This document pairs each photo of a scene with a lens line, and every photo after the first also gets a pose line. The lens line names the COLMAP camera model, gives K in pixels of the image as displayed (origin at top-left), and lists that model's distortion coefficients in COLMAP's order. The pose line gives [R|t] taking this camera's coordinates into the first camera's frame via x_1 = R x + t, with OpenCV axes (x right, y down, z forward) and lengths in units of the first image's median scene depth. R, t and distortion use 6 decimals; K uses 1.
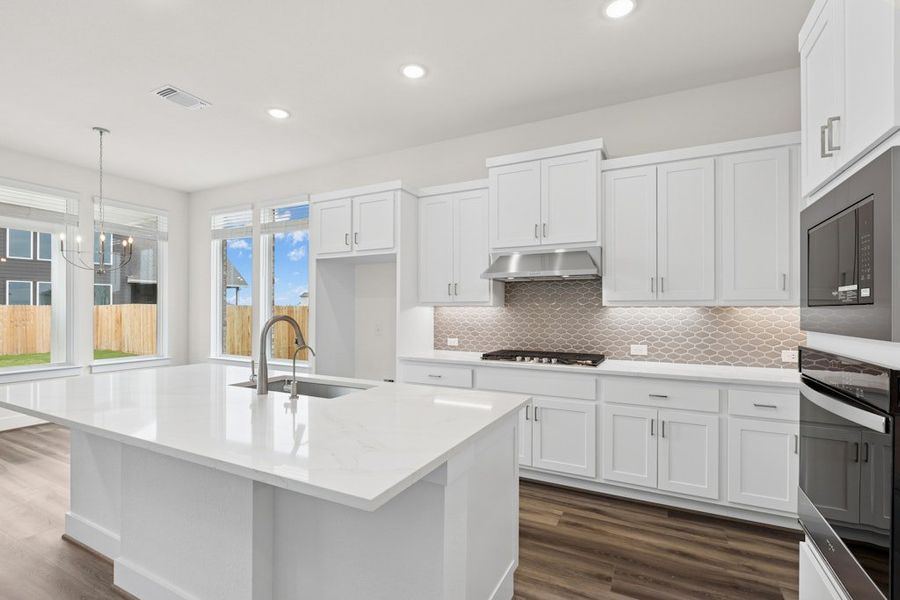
lens RADIAL K [[412.6, 0, 455.2], [0, 412.6, 309.6], [0, 0, 1]] dist [0.000993, 0.001405]
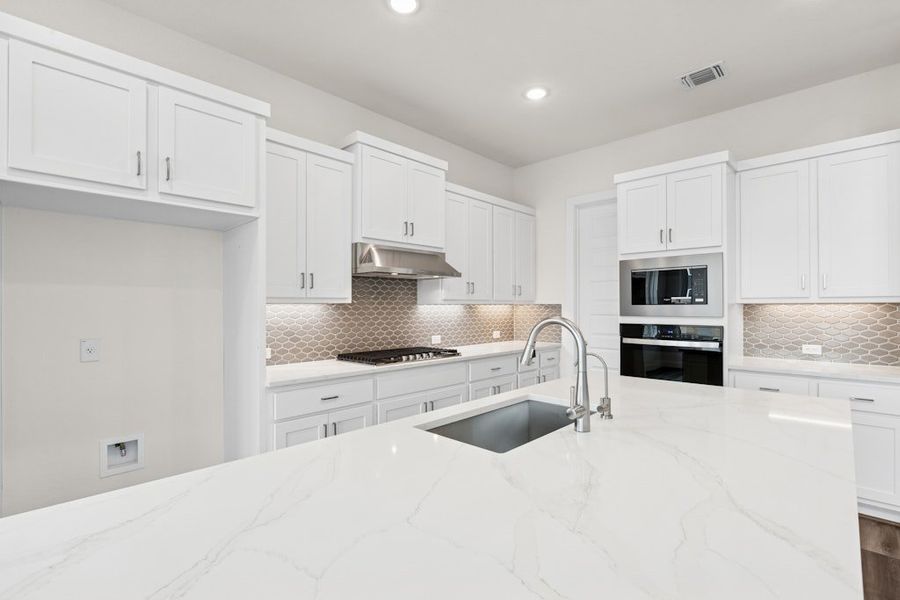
lens RADIAL K [[412.6, 0, 452.1], [0, 412.6, 302.8], [0, 0, 1]] dist [0.000993, 0.001405]
pose [[0.294476, 0.005203, 0.955645, -0.754515], [0.002856, 0.999976, -0.006324, -0.004273], [-0.955655, 0.004592, 0.294454, 0.626236]]
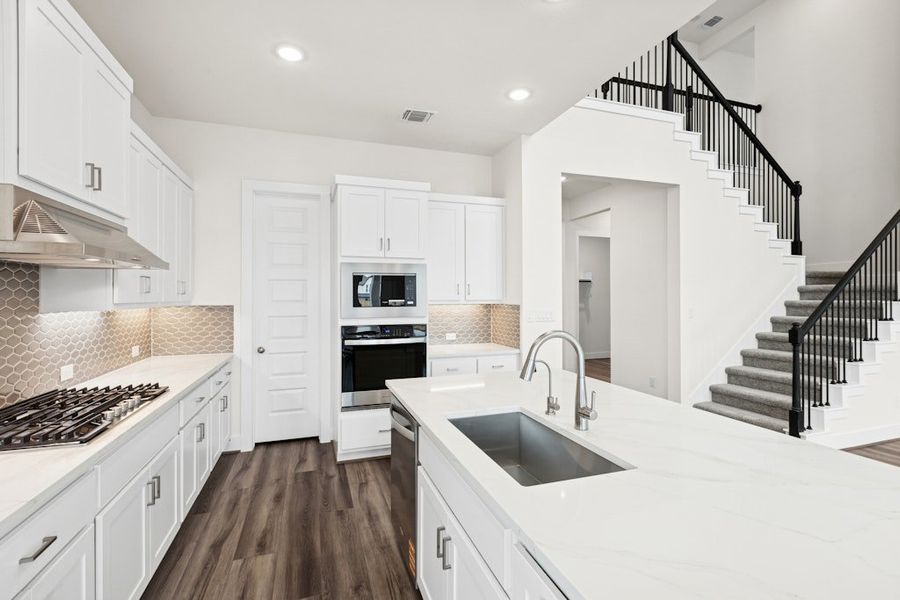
lens RADIAL K [[412.6, 0, 445.2], [0, 412.6, 293.0], [0, 0, 1]] dist [0.000993, 0.001405]
pose [[-0.704244, 0.007589, 0.709918, -0.535848], [0.001766, 0.999959, -0.008937, -0.031846], [-0.709956, -0.005041, -0.704228, 1.097613]]
